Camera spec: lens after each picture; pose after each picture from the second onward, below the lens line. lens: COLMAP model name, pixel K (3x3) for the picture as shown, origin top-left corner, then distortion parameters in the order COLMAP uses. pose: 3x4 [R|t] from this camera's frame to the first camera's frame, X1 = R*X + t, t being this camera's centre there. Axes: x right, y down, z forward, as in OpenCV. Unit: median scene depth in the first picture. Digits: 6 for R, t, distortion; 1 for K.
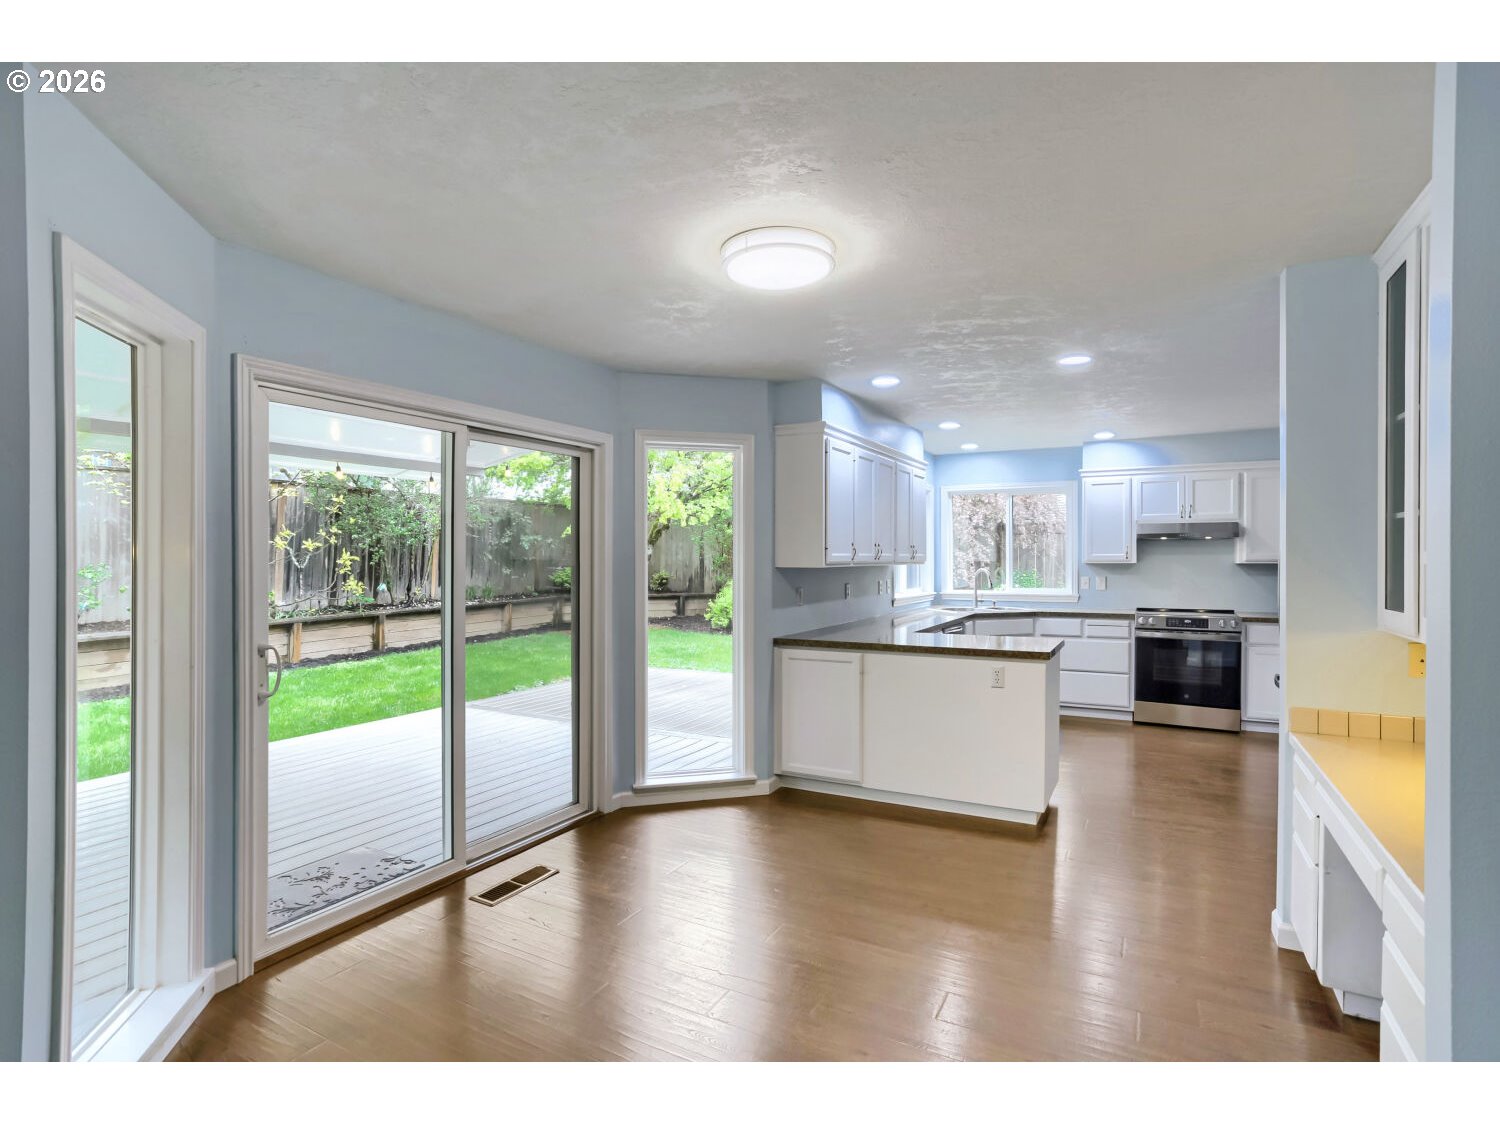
lens RADIAL K [[739.9, 0, 747.1], [0, 739.9, 570.9], [0, 0, 1]] dist [-0.053624, 0.018901]
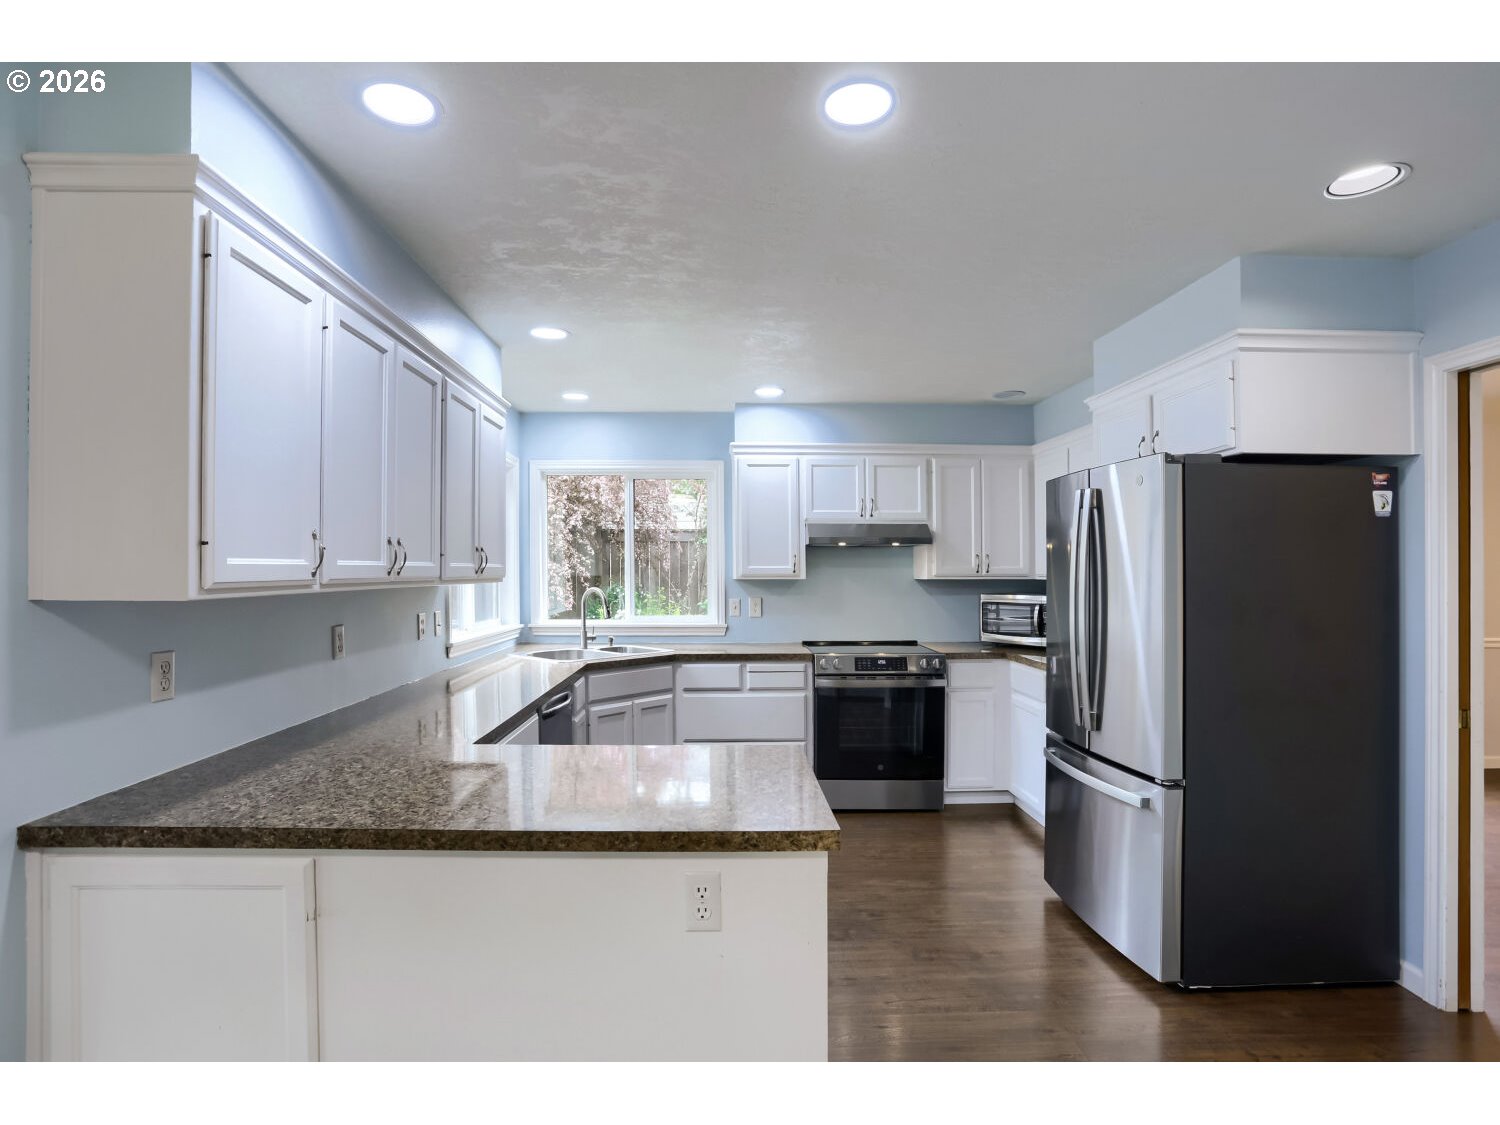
lens RADIAL K [[739.9, 0, 707.0], [0, 739.9, 564.2], [0, 0, 1]] dist [-0.053624, 0.018901]
pose [[0.877597, 0.006980, 0.479348, 0.107804], [0.005688, 0.999672, -0.024971, -0.008194], [-0.479365, 0.024641, 0.877270, 0.434006]]
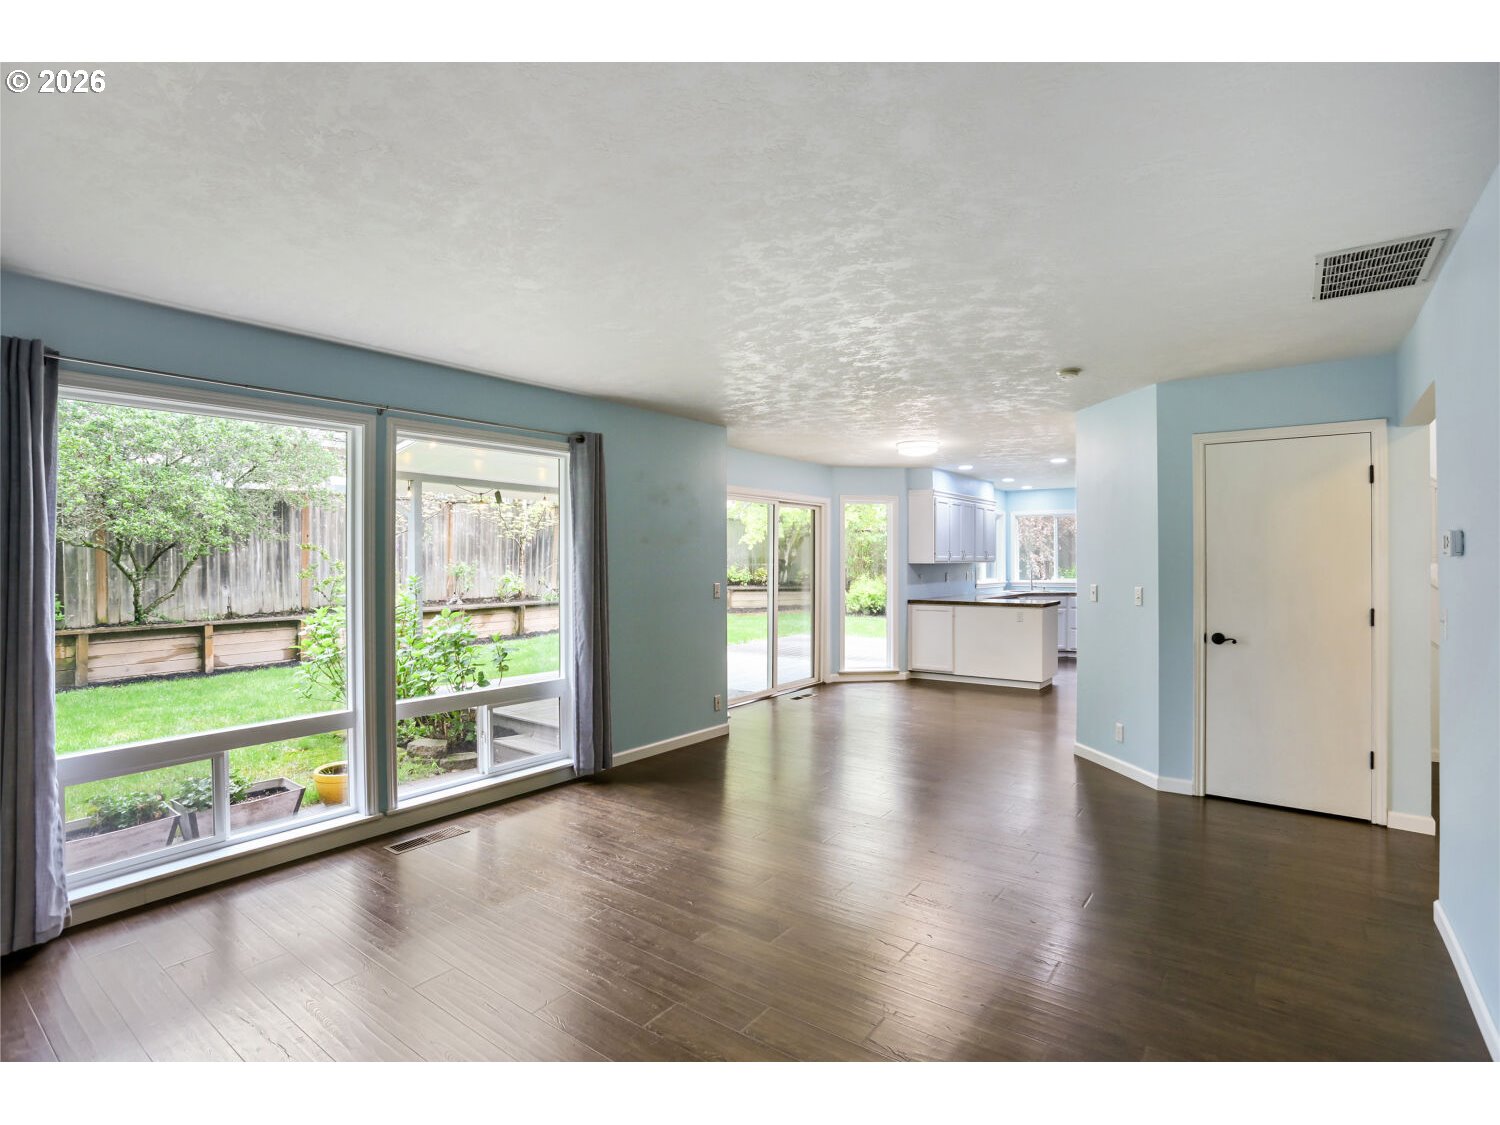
lens RADIAL K [[739.9, 0, 758.8], [0, 739.9, 557.5], [0, 0, 1]] dist [-0.053624, 0.018901]
pose [[0.992460, -0.000348, -0.122566, -0.084085], [-0.002151, 0.999793, -0.020255, 0.014847], [0.122548, 0.020366, 0.992254, -0.713653]]
